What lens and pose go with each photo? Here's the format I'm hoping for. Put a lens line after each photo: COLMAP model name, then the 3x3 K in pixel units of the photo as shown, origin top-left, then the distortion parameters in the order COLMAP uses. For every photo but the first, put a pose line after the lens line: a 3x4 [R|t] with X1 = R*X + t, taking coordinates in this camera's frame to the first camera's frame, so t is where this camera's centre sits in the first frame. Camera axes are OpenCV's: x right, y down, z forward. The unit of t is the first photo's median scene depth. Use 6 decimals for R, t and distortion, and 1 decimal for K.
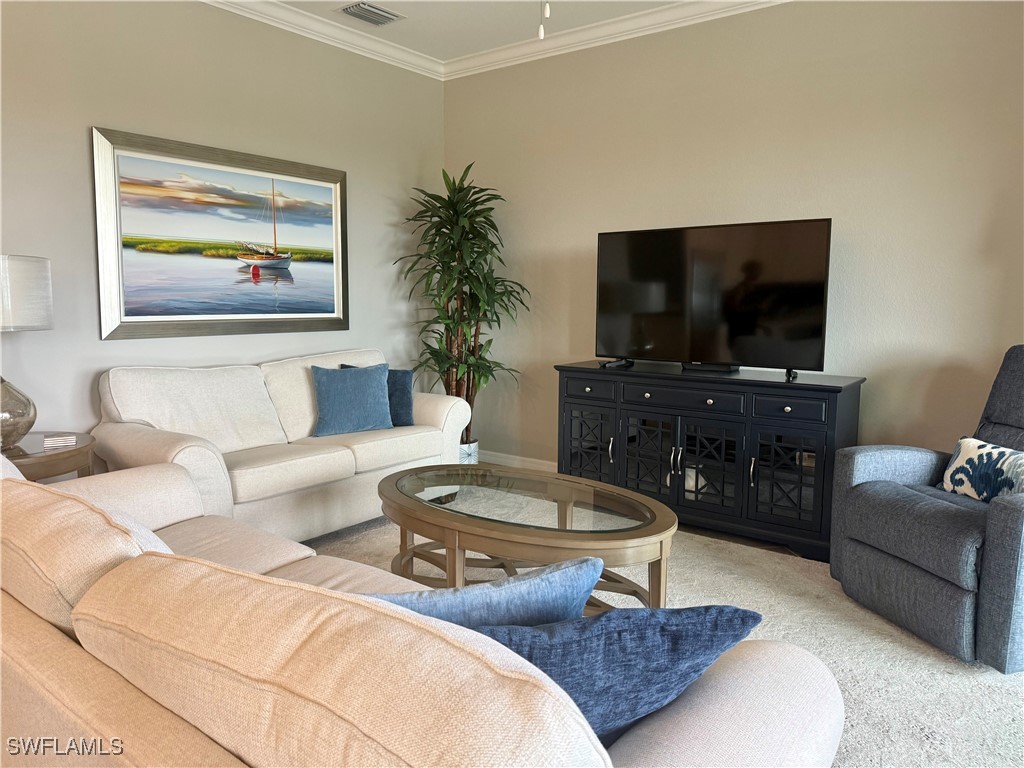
lens RADIAL K [[743.4, 0, 533.0], [0, 743.4, 378.8], [0, 0, 1]] dist [0.091305, -0.147060]
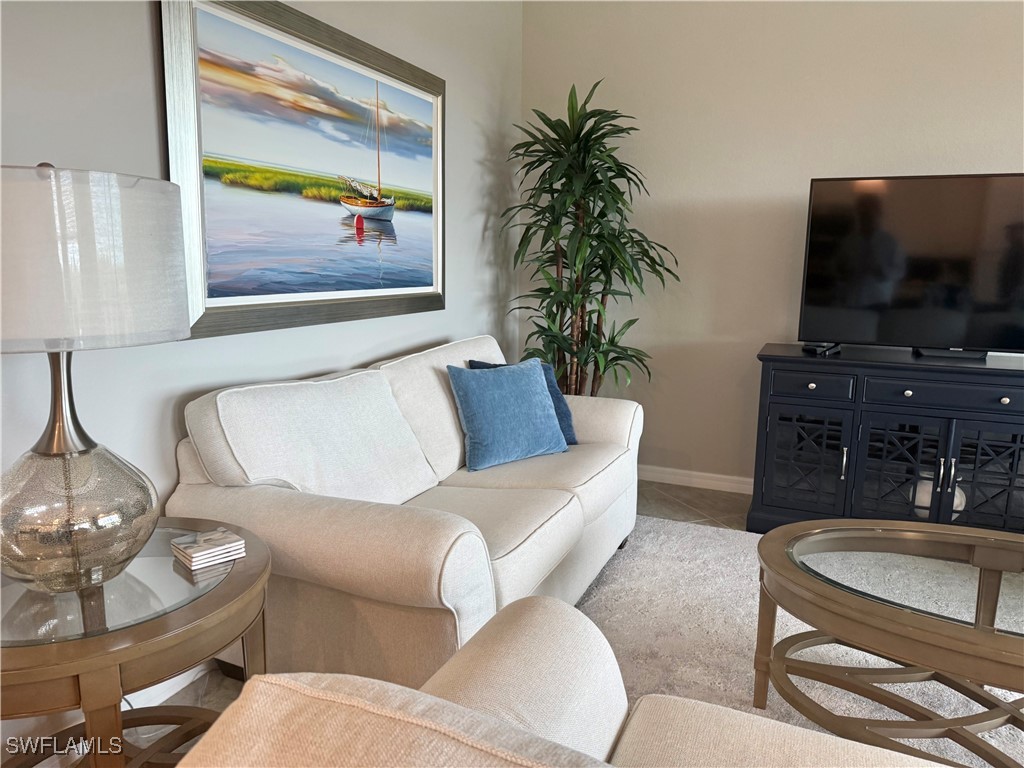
lens RADIAL K [[721.4, 0, 512.0], [0, 721.4, 384.0], [0, 0, 1]] dist [0.091160, -0.171489]
pose [[0.969126, -0.037190, 0.243743, -0.395904], [0.021907, 0.997637, 0.065117, -0.042124], [-0.245589, -0.057767, 0.967651, 0.344274]]
